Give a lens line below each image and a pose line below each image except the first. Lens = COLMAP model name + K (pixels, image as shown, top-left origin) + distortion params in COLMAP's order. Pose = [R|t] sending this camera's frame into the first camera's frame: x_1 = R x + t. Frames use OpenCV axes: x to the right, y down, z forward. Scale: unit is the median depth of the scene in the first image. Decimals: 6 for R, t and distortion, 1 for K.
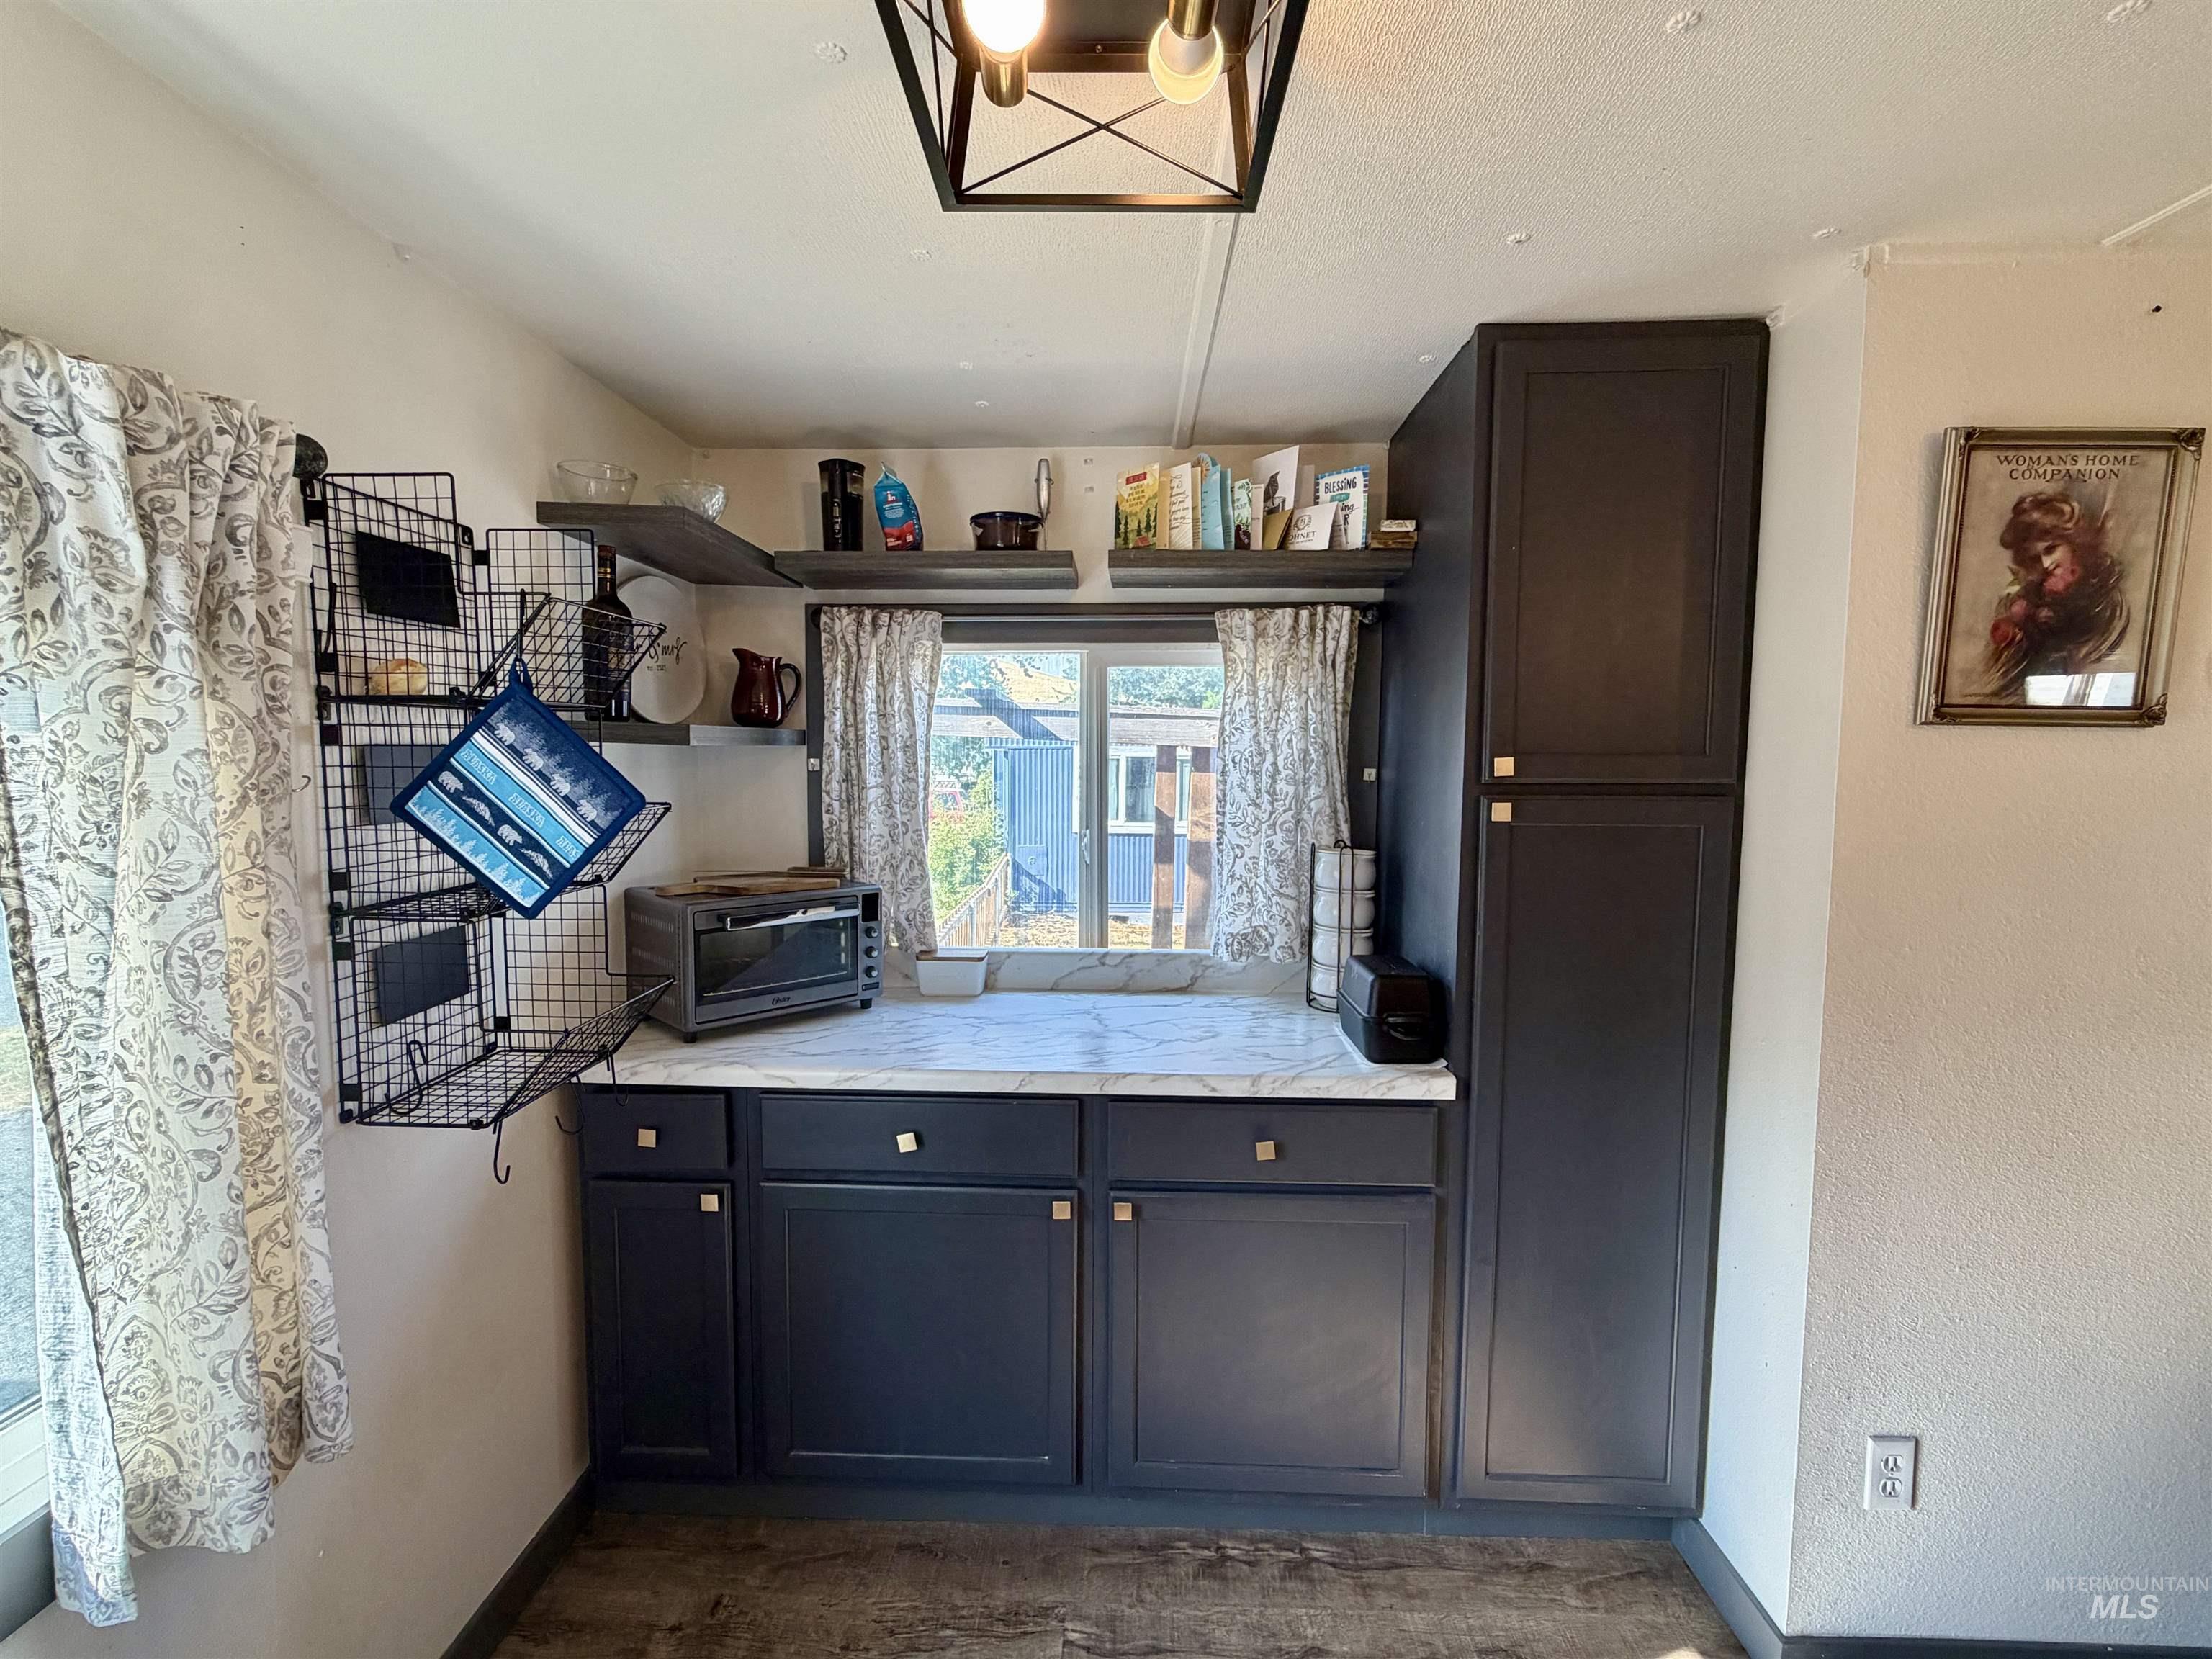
lens RADIAL K [[995.0, 0, 1106.0], [0, 995.0, 829.5], [0, 0, 1]] dist [0.001523, -0.000261]
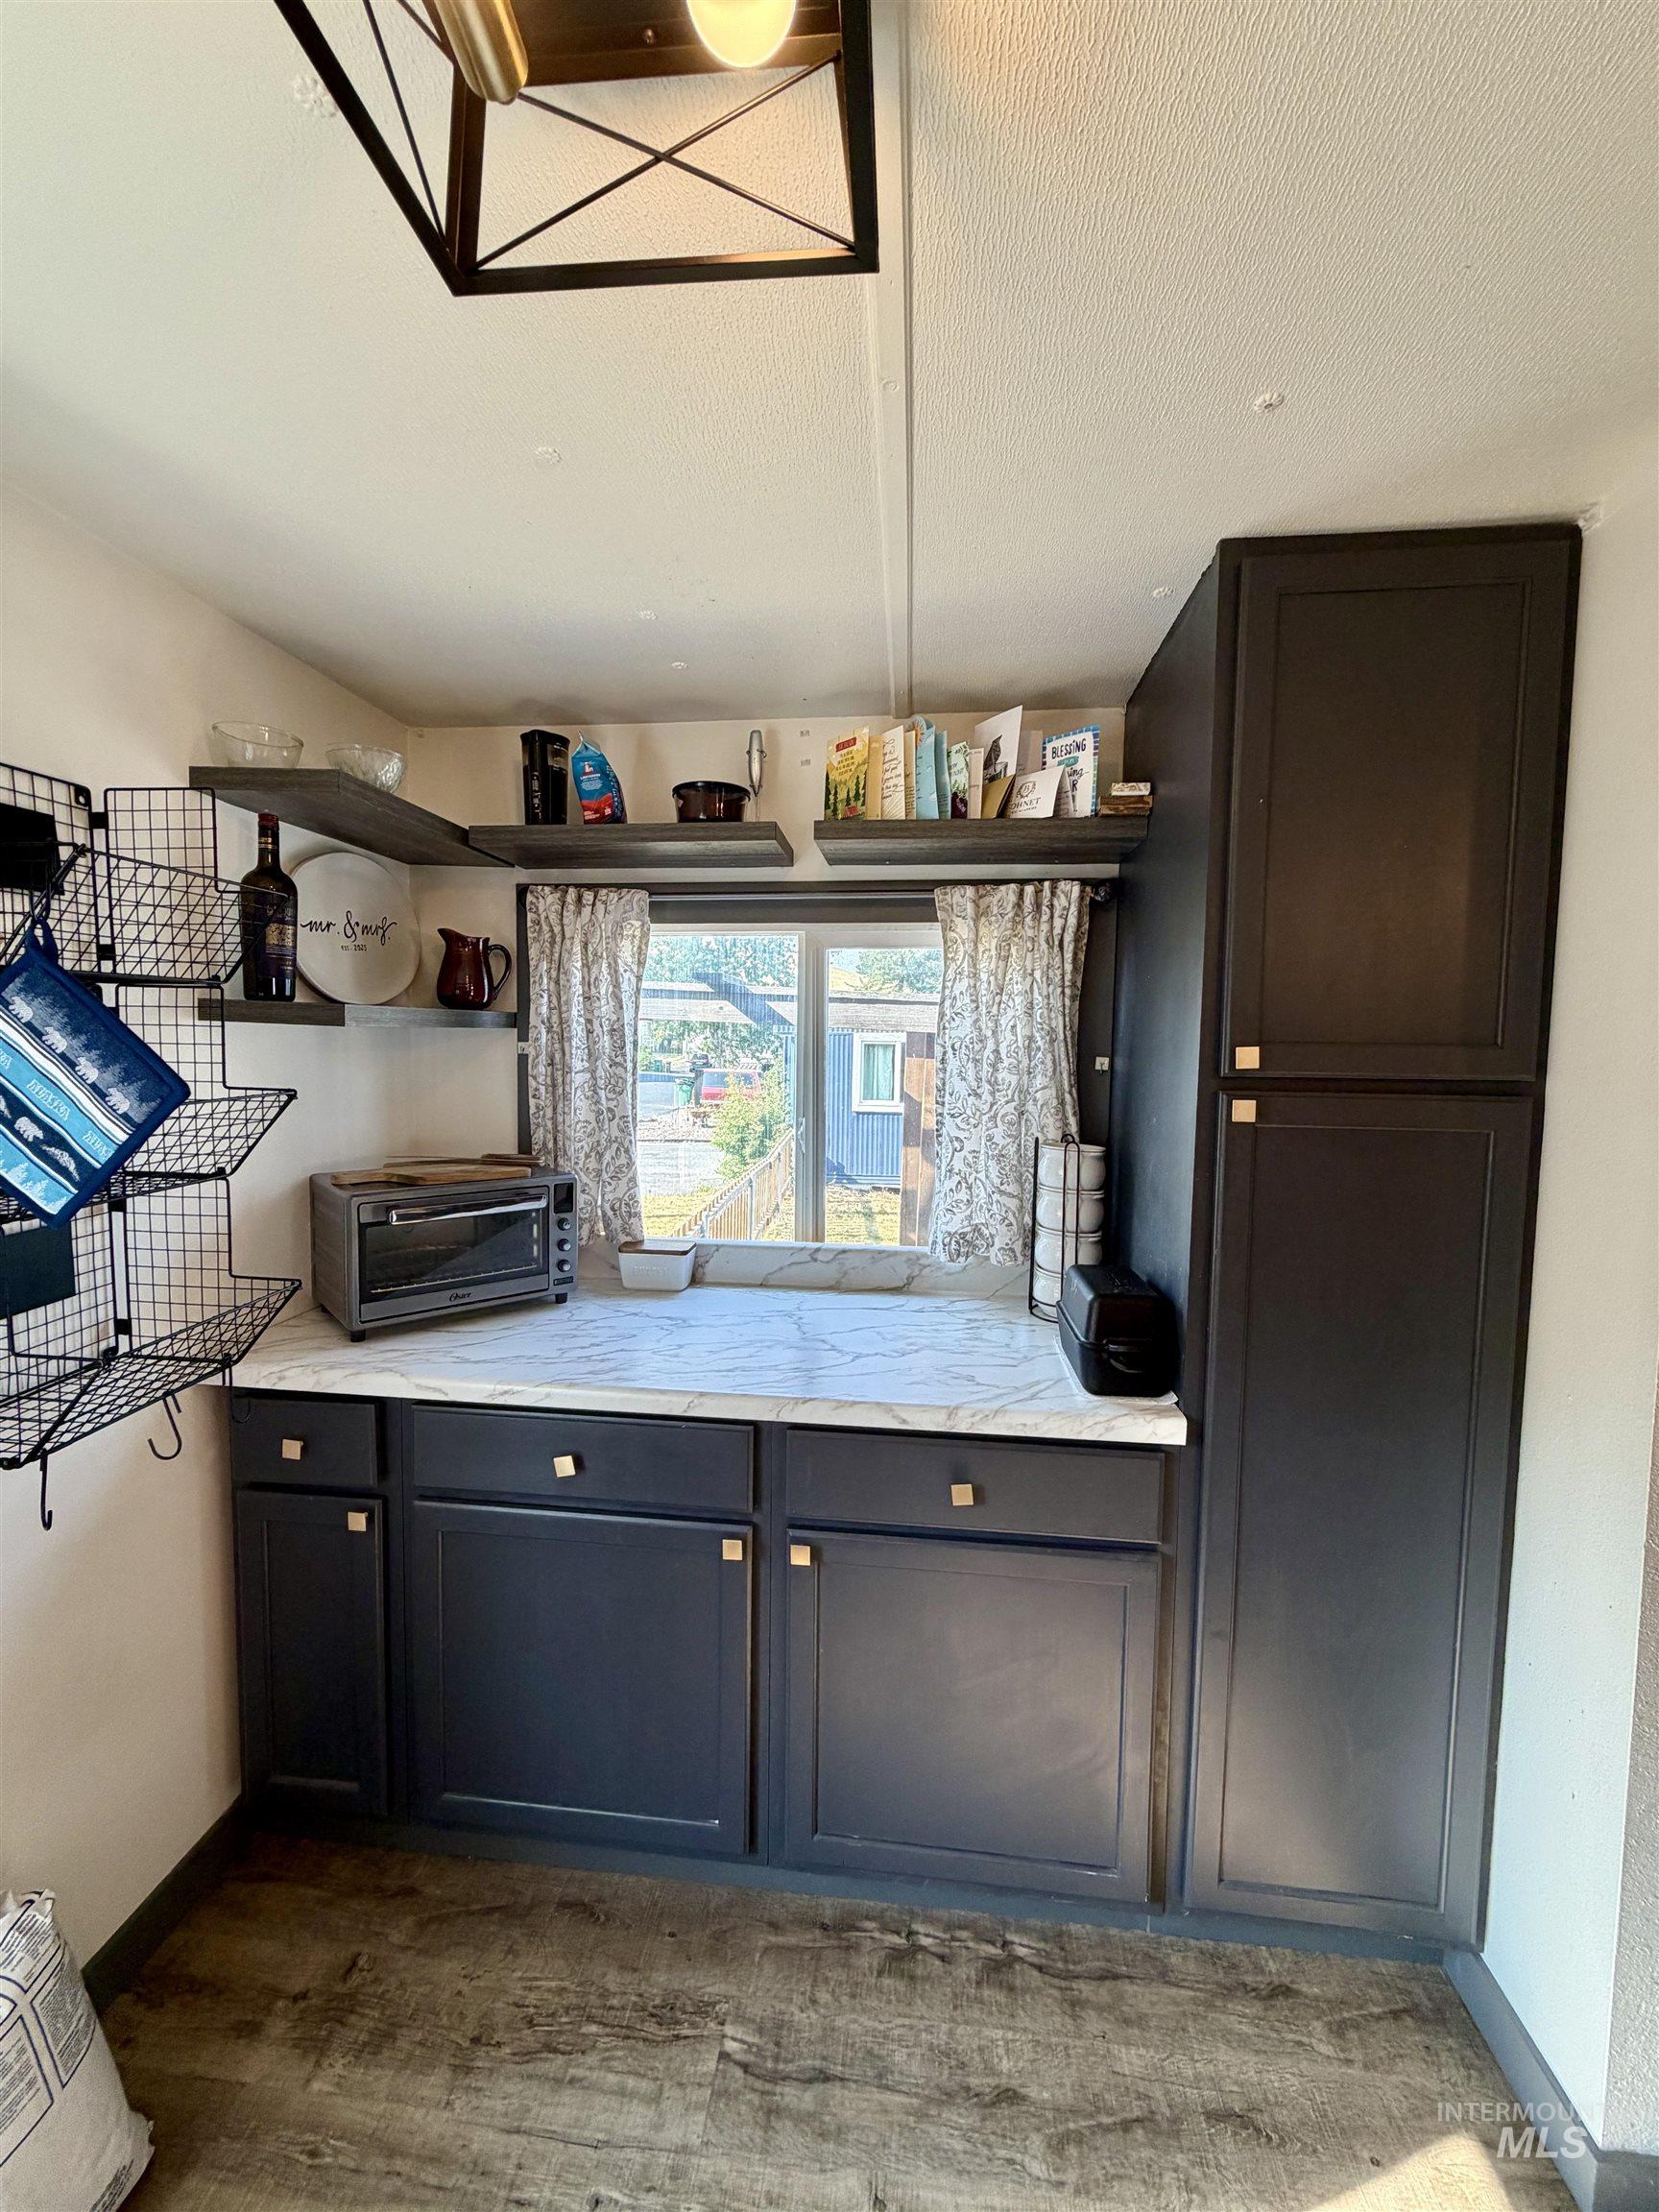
lens RADIAL K [[888.2, 0, 827.3], [0, 888.2, 1098.5], [0, 0, 1]] dist [0.001209, 0.000106]
pose [[0.997499, 0.012291, -0.069604, 0.085760], [-0.012976, 0.999872, -0.009389, -0.014810], [0.069480, 0.010268, 0.997531, 0.196016]]
